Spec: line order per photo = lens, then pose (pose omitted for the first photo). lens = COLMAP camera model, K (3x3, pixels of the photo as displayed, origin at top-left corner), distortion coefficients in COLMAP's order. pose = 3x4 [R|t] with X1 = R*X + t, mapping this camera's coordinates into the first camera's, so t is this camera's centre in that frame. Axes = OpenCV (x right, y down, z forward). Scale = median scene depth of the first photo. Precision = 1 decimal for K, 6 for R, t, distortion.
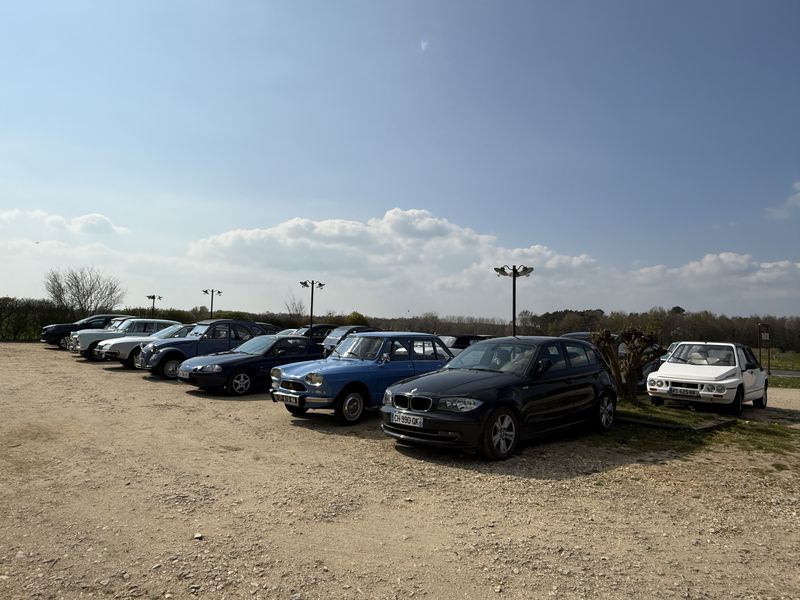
lens RADIAL K [[516.4, 0, 400.0], [0, 516.4, 300.0], [0, 0, 1]] dist [0.001710, -0.001918]
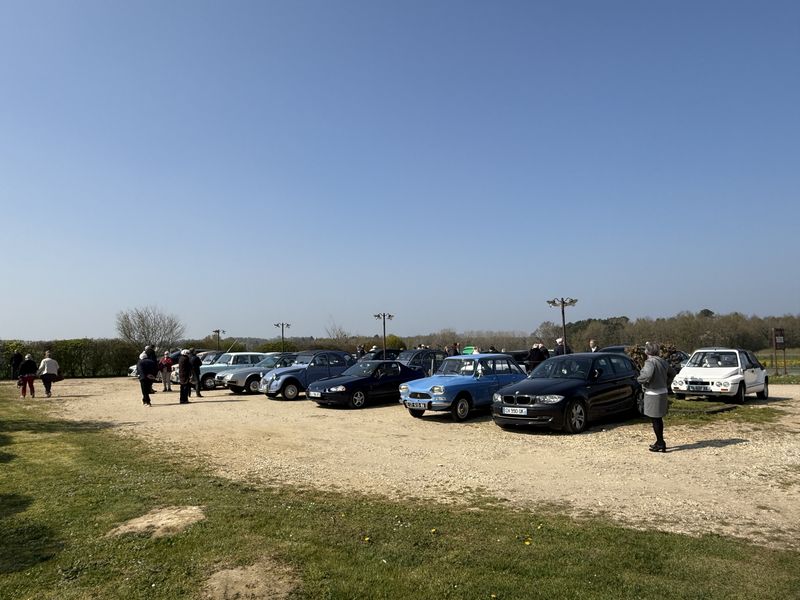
lens RADIAL K [[537.3, 0, 400.0], [0, 537.3, 300.0], [0, 0, 1]] dist [-0.002000, 0.002323]
pose [[0.998316, -0.052755, -0.024132, -0.150610], [0.051955, 0.998116, -0.032638, -0.037993], [0.025808, 0.031329, 0.999176, -0.354105]]
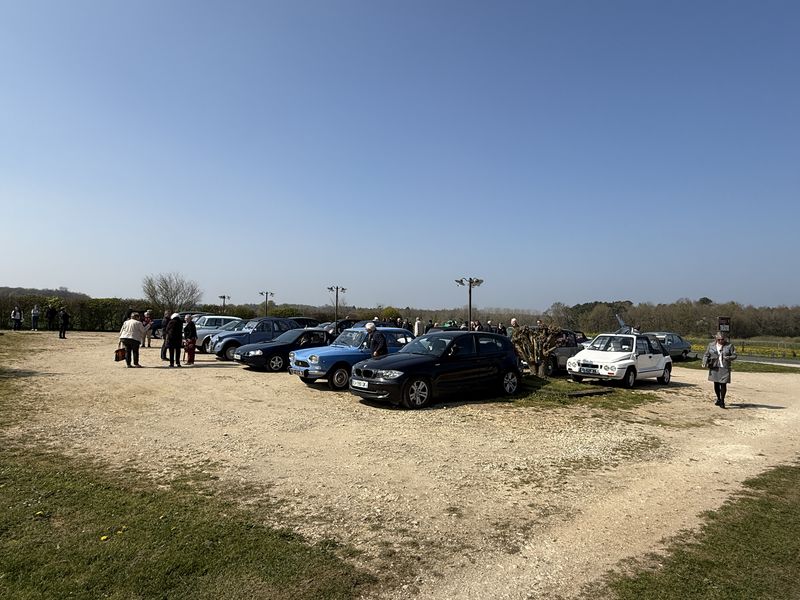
lens RADIAL K [[465.7, 0, 400.0], [0, 465.7, 300.0], [0, 0, 1]] dist [-0.000646, -0.000435]
pose [[0.995497, -0.007166, -0.094522, 0.149617], [0.008520, 0.999867, 0.013932, -0.026868], [0.094410, -0.014675, 0.995425, -0.235713]]
